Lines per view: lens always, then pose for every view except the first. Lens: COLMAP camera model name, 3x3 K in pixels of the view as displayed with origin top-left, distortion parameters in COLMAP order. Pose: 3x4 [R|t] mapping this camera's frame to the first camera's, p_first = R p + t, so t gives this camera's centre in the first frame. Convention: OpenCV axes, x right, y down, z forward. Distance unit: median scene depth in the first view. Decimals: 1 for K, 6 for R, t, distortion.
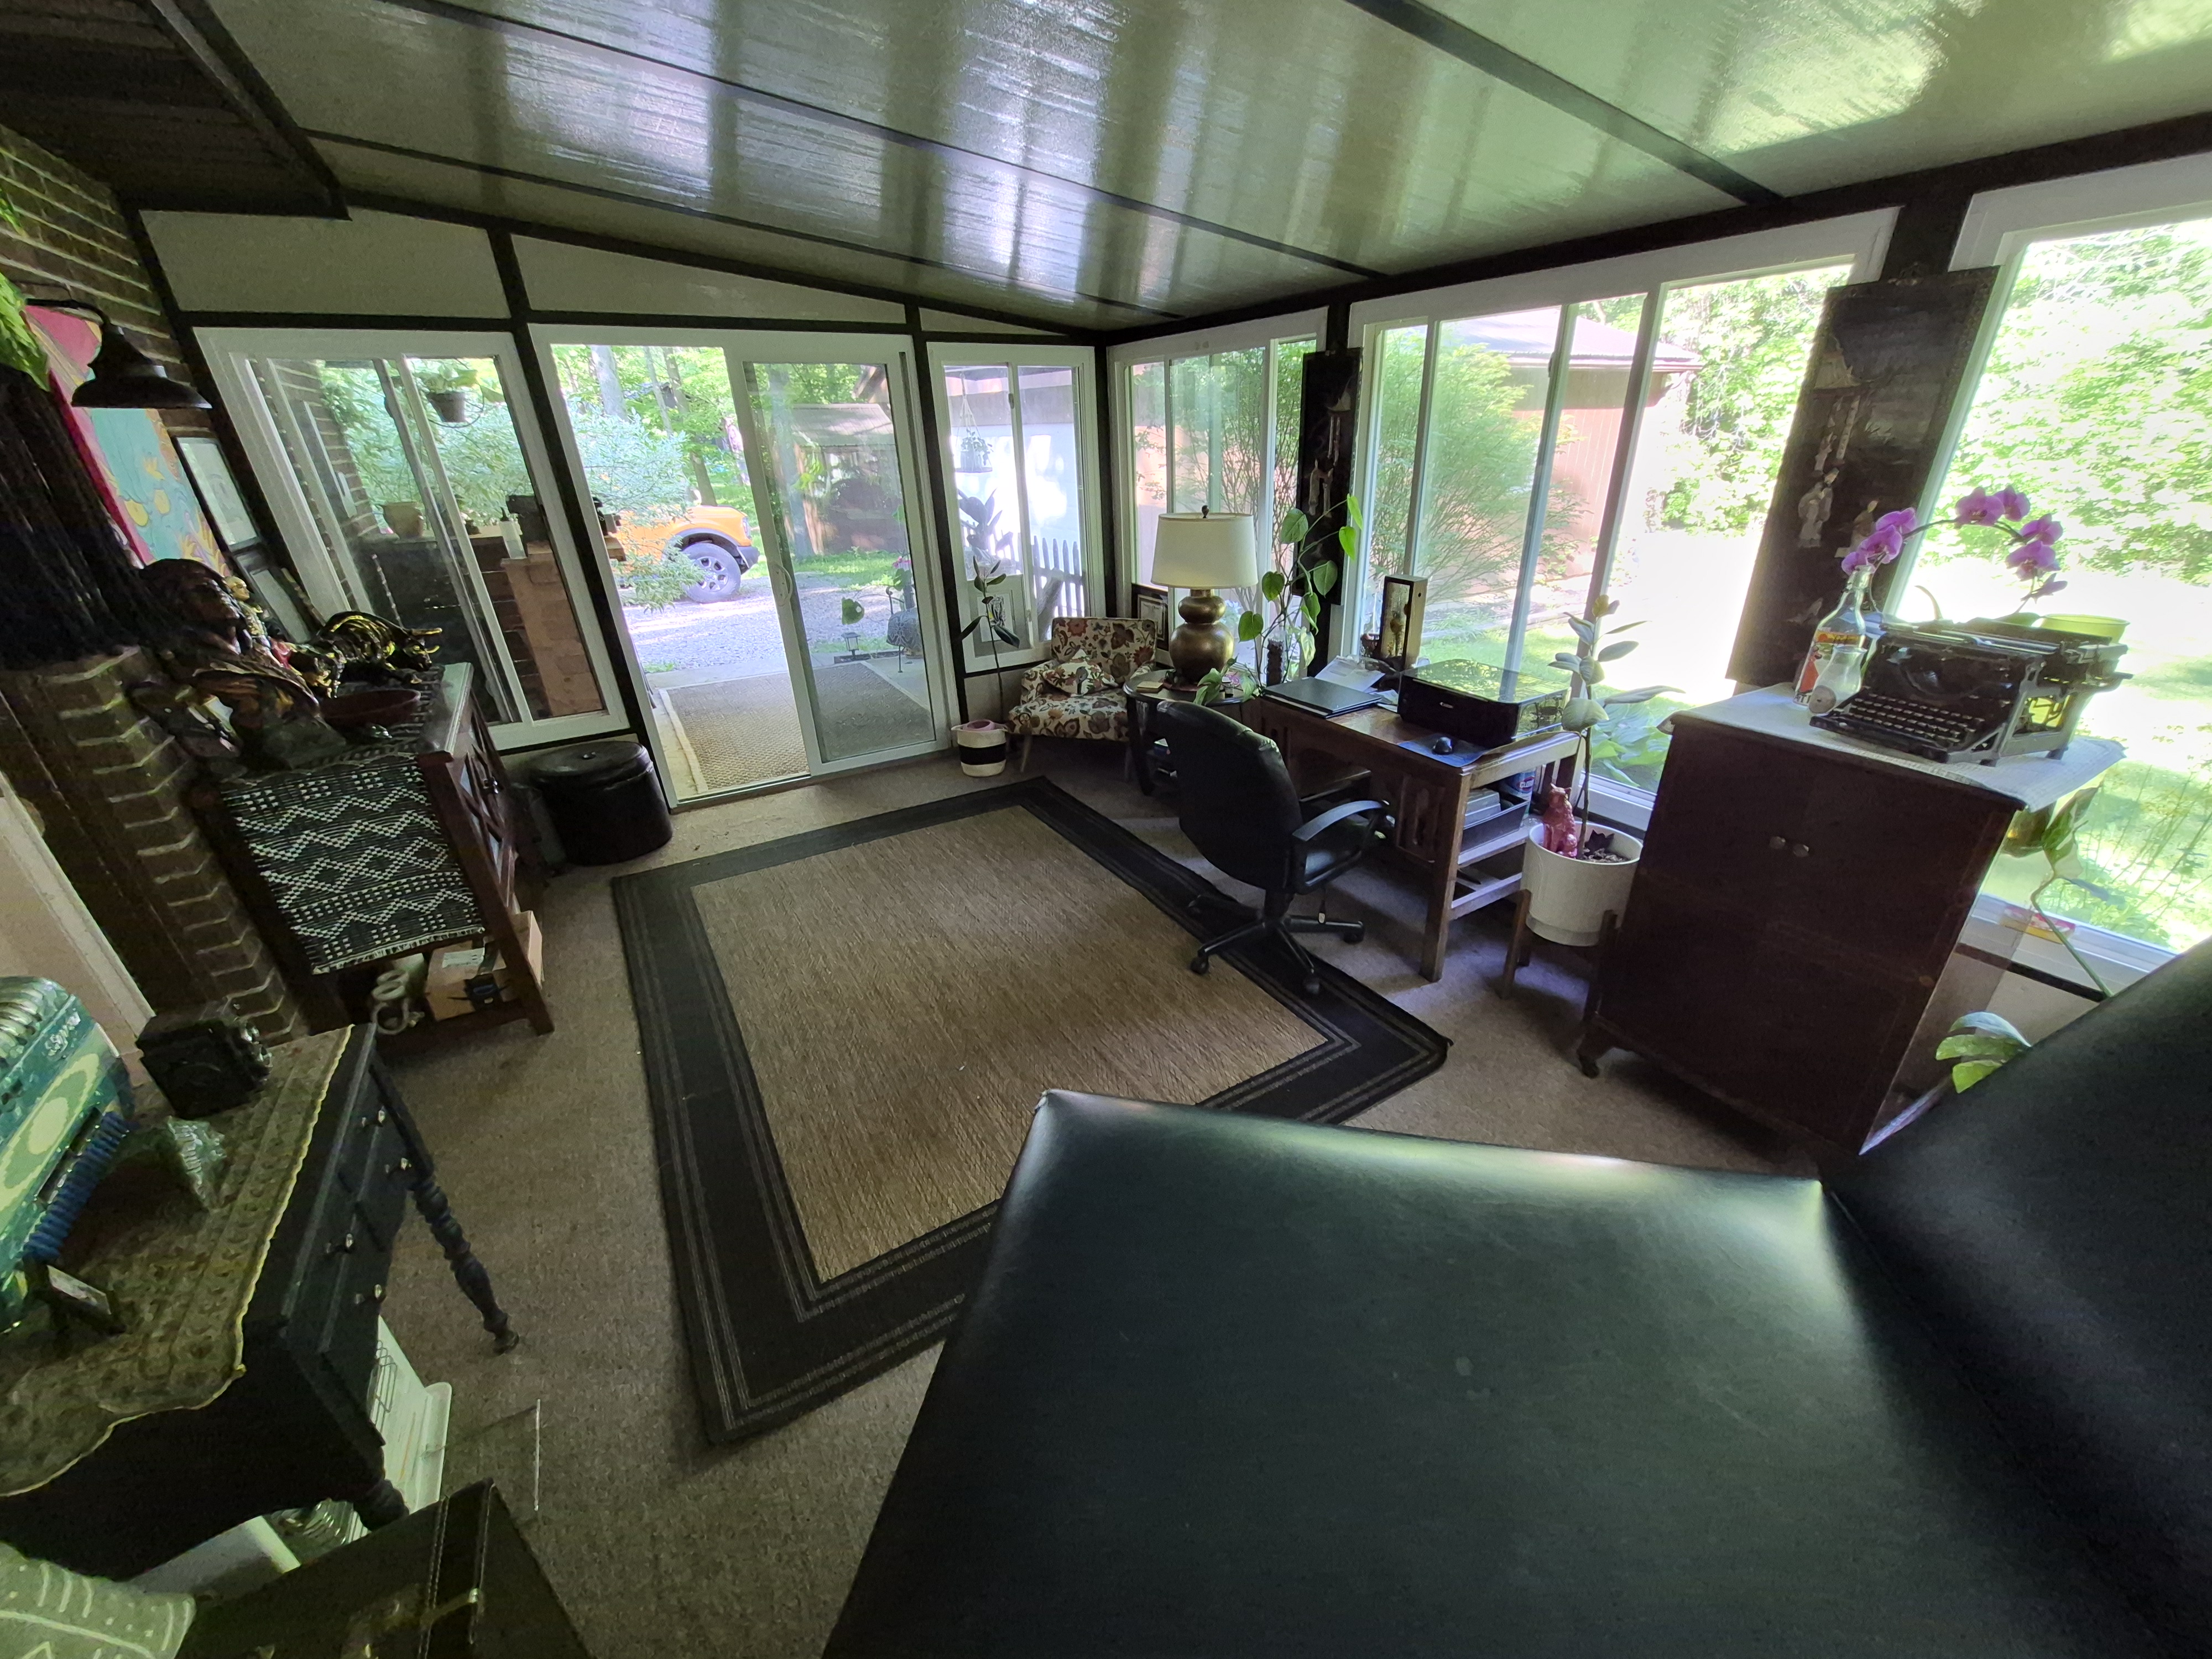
lens RADIAL K [[871.6, 0, 1144.3], [0, 871.6, 846.0], [0, 0, 1]] dist [0.017320, -0.006593]
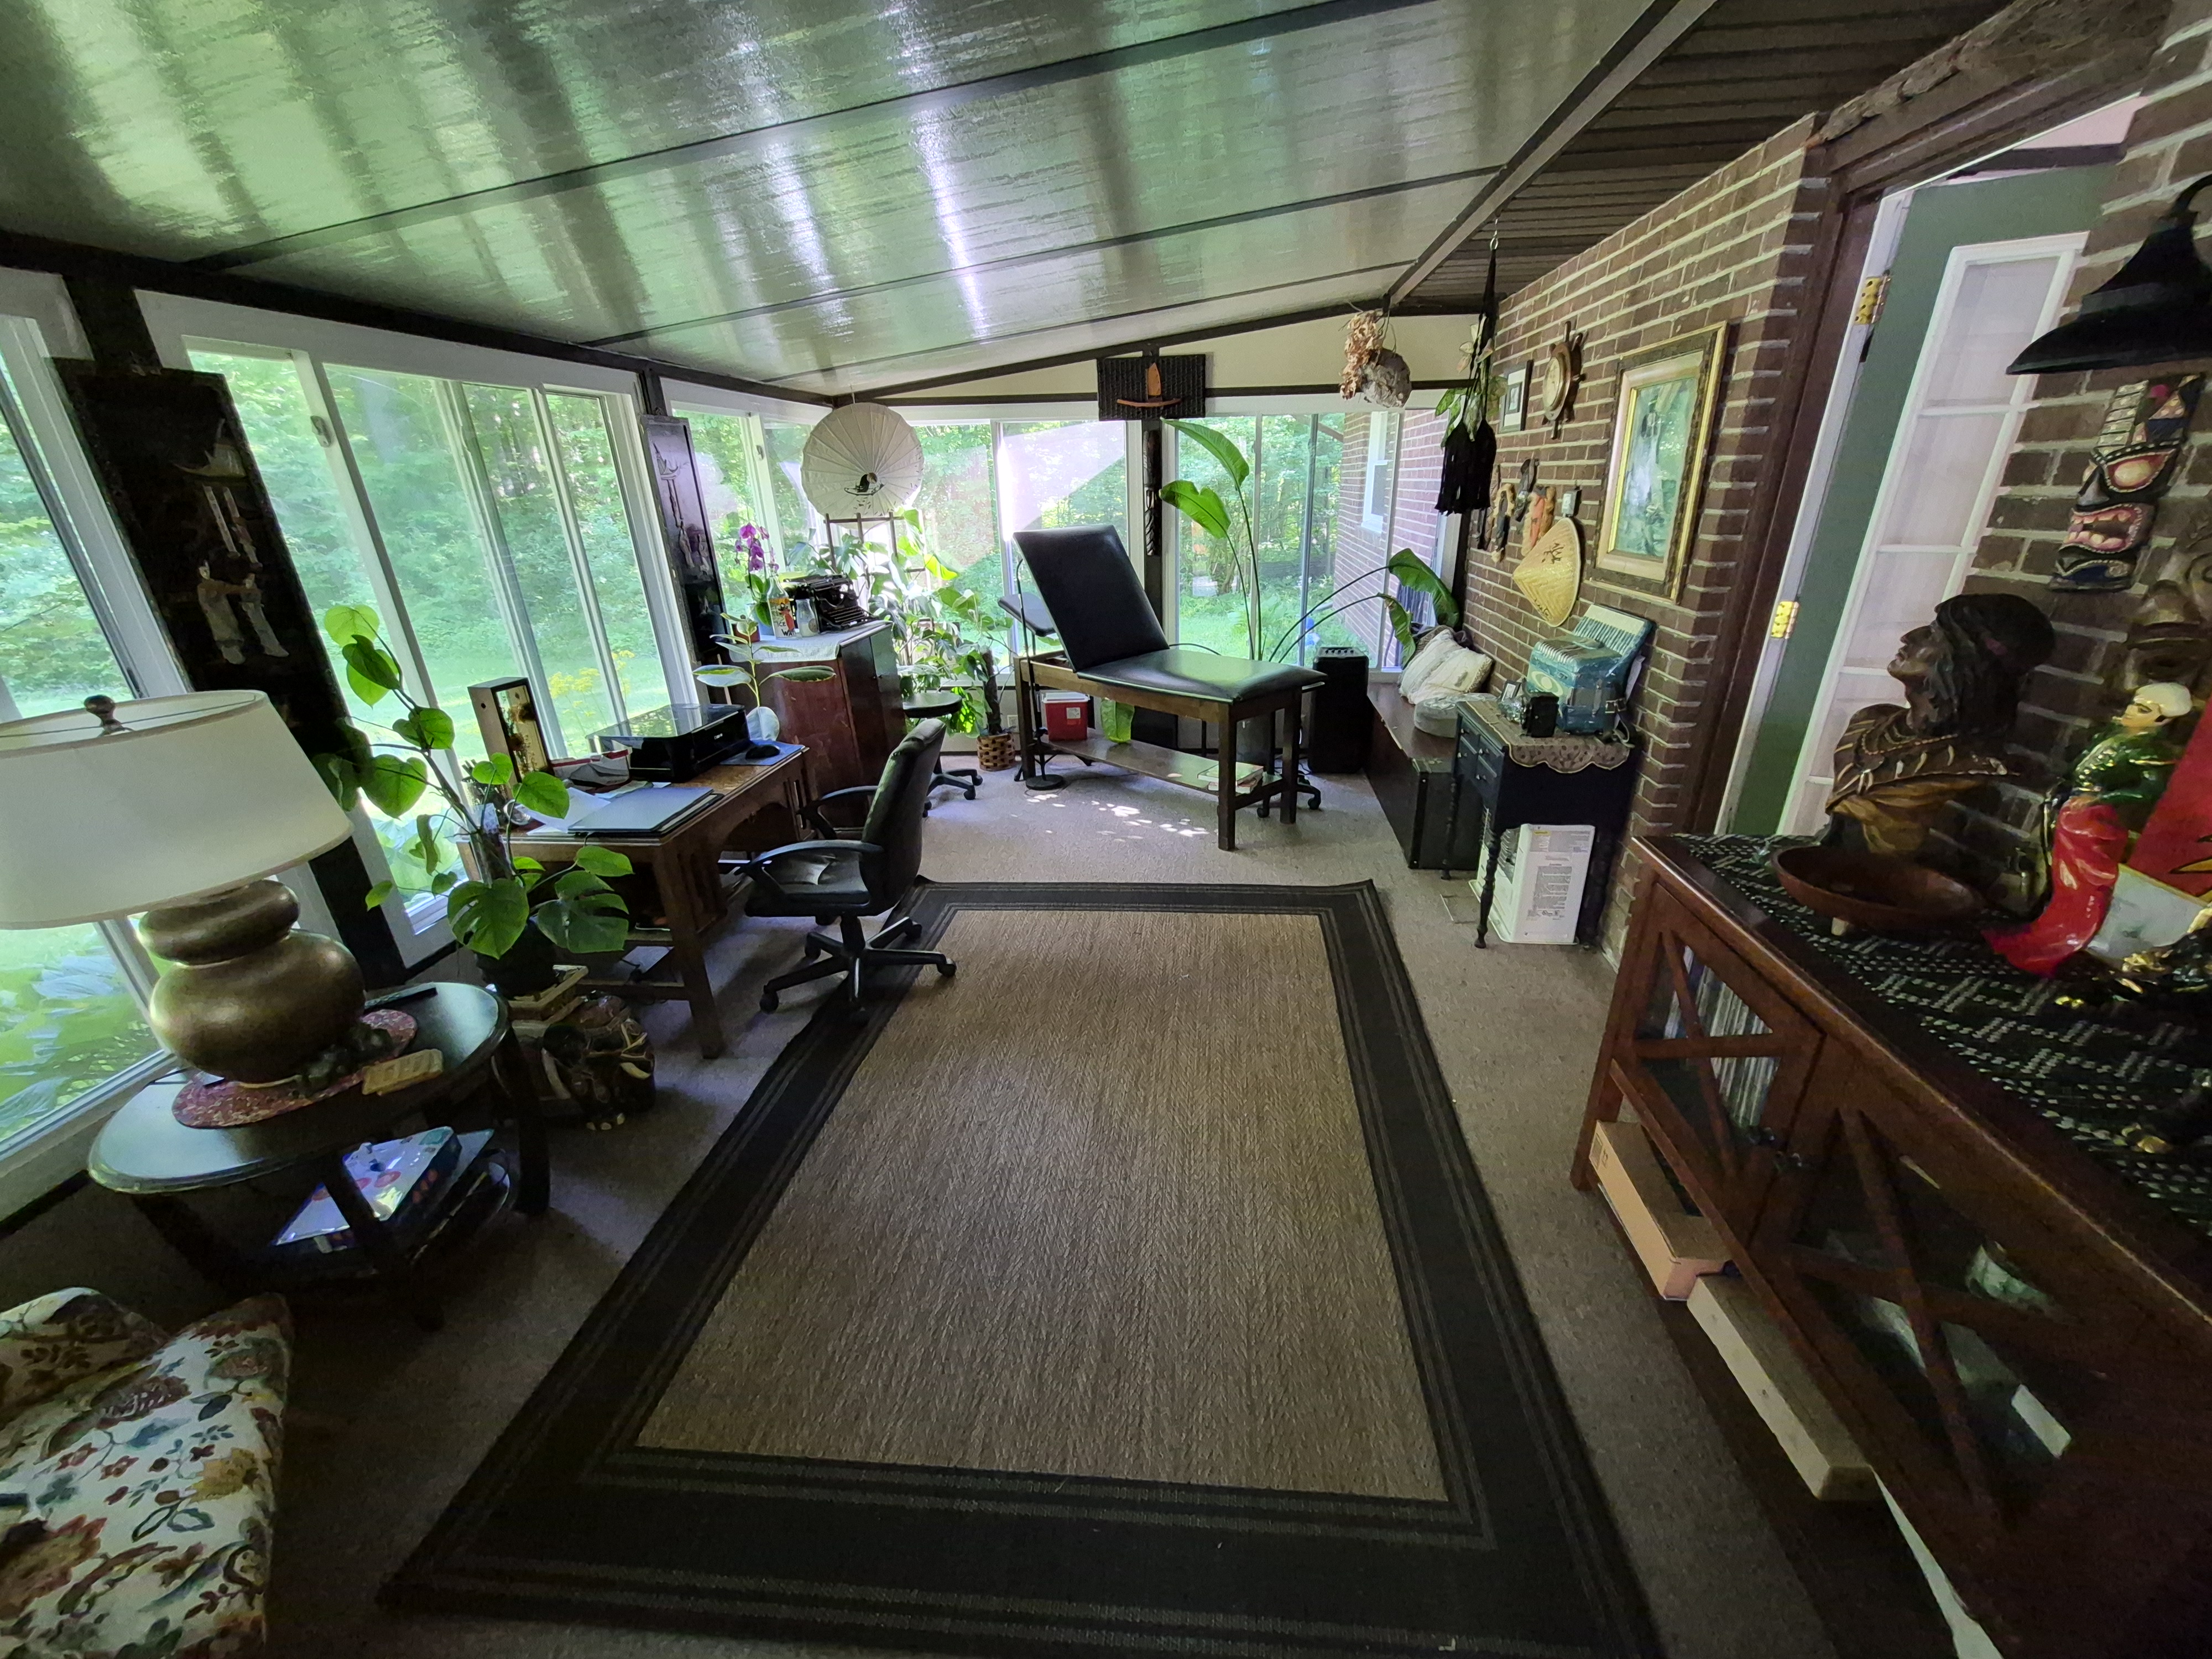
lens RADIAL K [[871.6, 0, 1144.3], [0, 871.6, 846.0], [0, 0, 1]] dist [0.017320, -0.006593]
pose [[-0.791624, -0.216564, 0.571342, -0.678678], [0.290703, 0.688971, 0.663935, -0.586421], [-0.537422, 0.691678, -0.482451, 1.223280]]
